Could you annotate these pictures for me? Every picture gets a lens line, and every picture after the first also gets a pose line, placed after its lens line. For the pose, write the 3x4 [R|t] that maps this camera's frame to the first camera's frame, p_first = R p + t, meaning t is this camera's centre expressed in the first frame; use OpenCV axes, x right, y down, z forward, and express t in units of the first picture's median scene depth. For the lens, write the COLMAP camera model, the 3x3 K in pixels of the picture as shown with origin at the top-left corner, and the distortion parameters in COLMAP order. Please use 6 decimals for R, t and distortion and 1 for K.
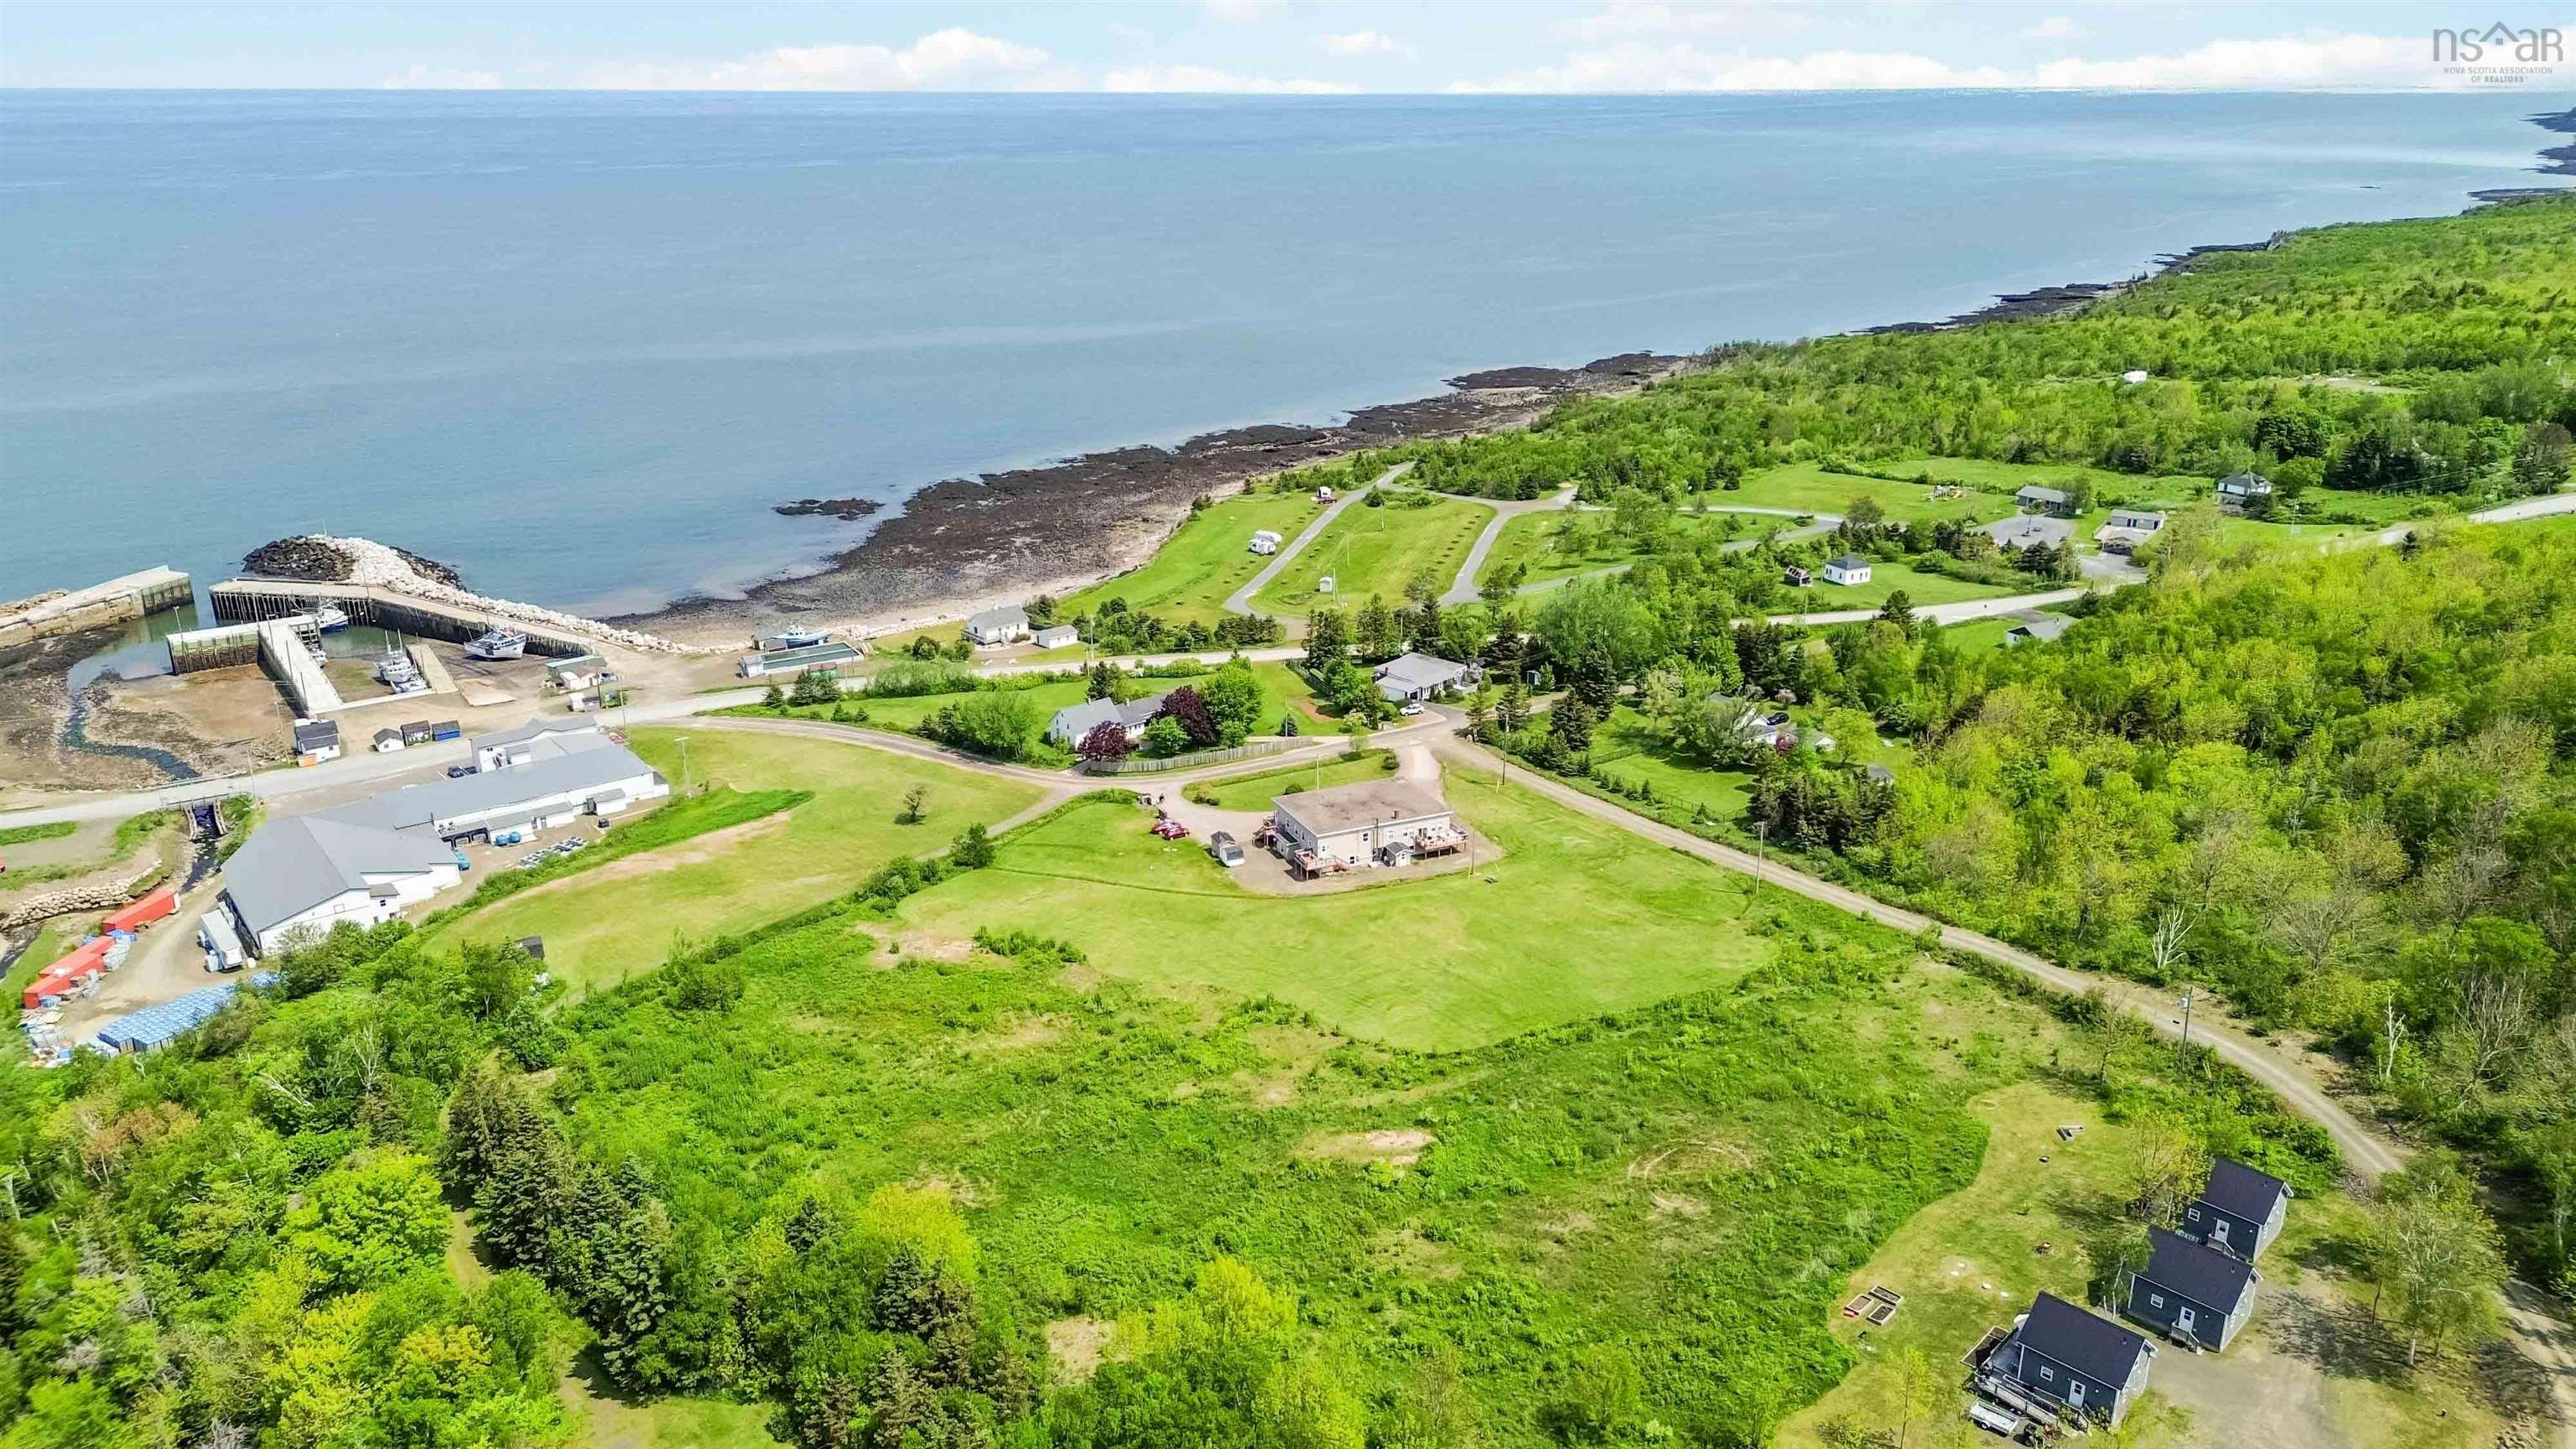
lens RADIAL K [[1822.5, 0, 1288.0], [0, 1822.5, 724.5], [0, 0, 1]] dist [0.105843, -0.111192]
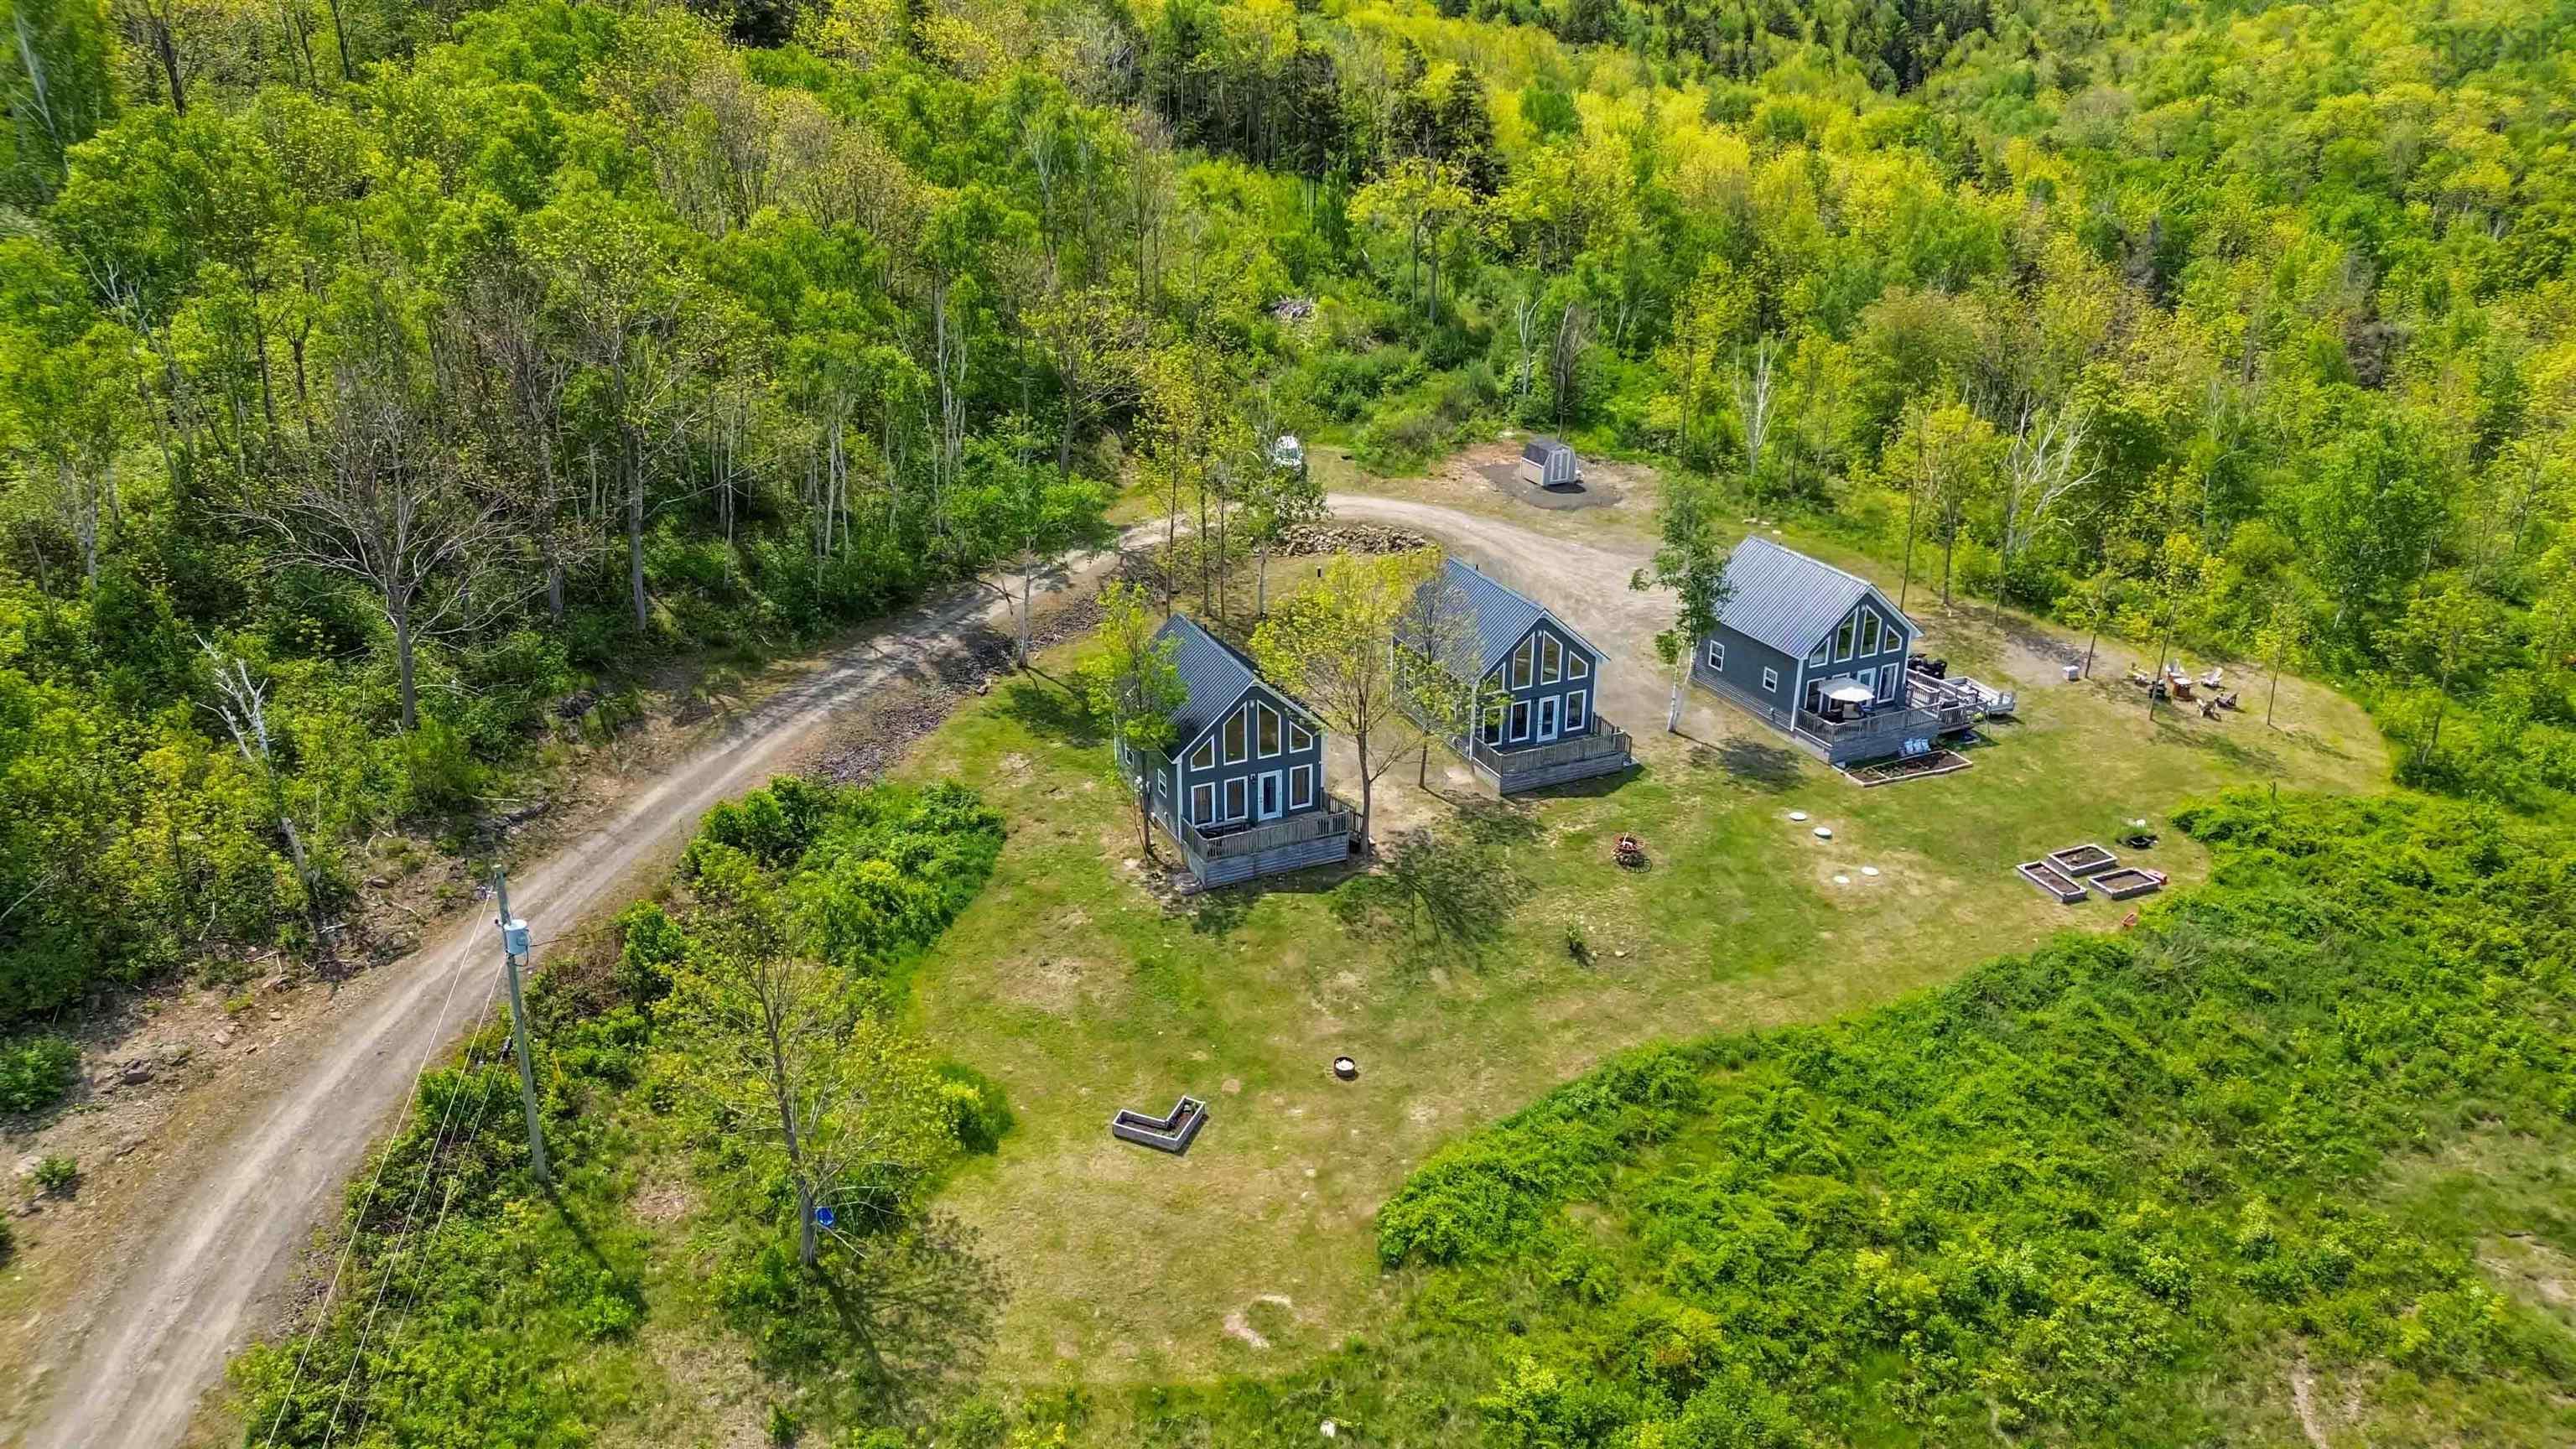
lens RADIAL K [[1822.5, 0, 1288.0], [0, 1822.5, 724.5], [0, 0, 1]] dist [0.105843, -0.111192]
pose [[-0.941311, -0.134878, 0.309423, 0.223978], [0.113232, 0.737397, 0.665901, -0.024507], [-0.317983, 0.661856, -0.678847, 0.825394]]
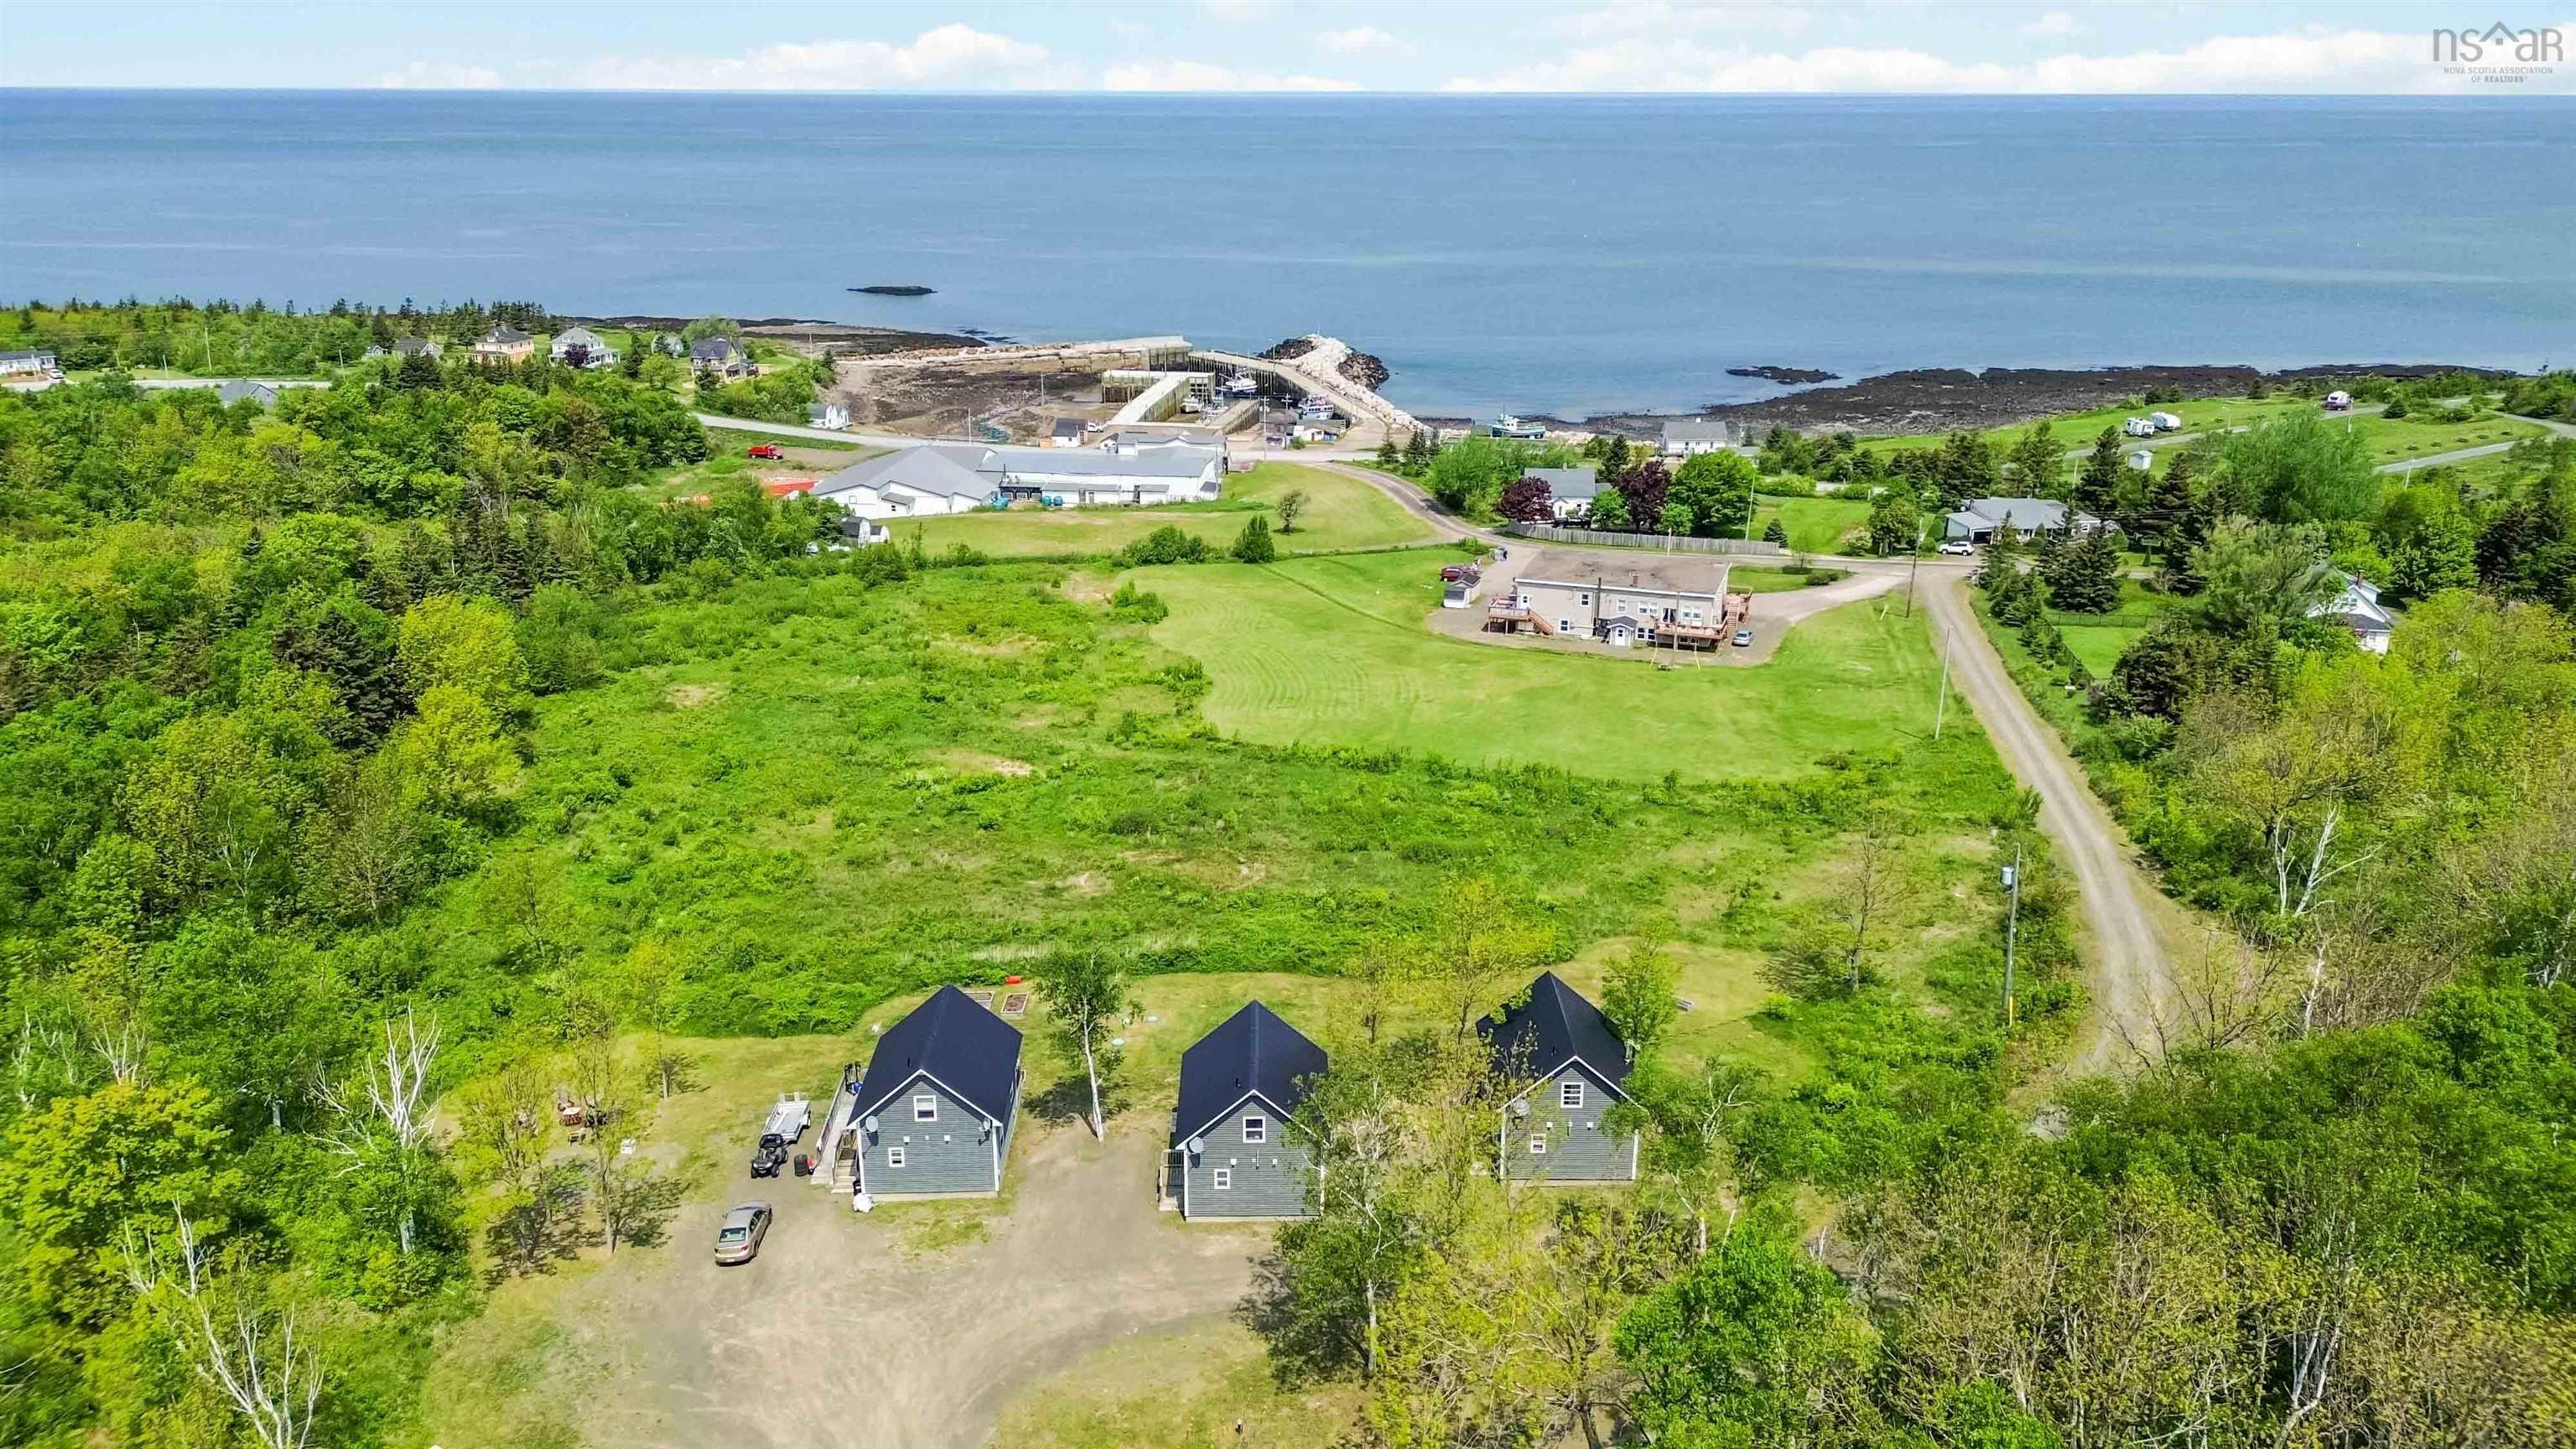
lens RADIAL K [[1824.3, 0, 1281.2], [0, 1824.3, 726.9], [0, 0, 1]] dist [0.098780, -0.148735]
pose [[0.714560, 0.227663, -0.661493, 0.494240], [-0.234003, 0.968883, 0.080680, 0.084966], [0.659277, 0.097140, 0.745599, 0.349923]]
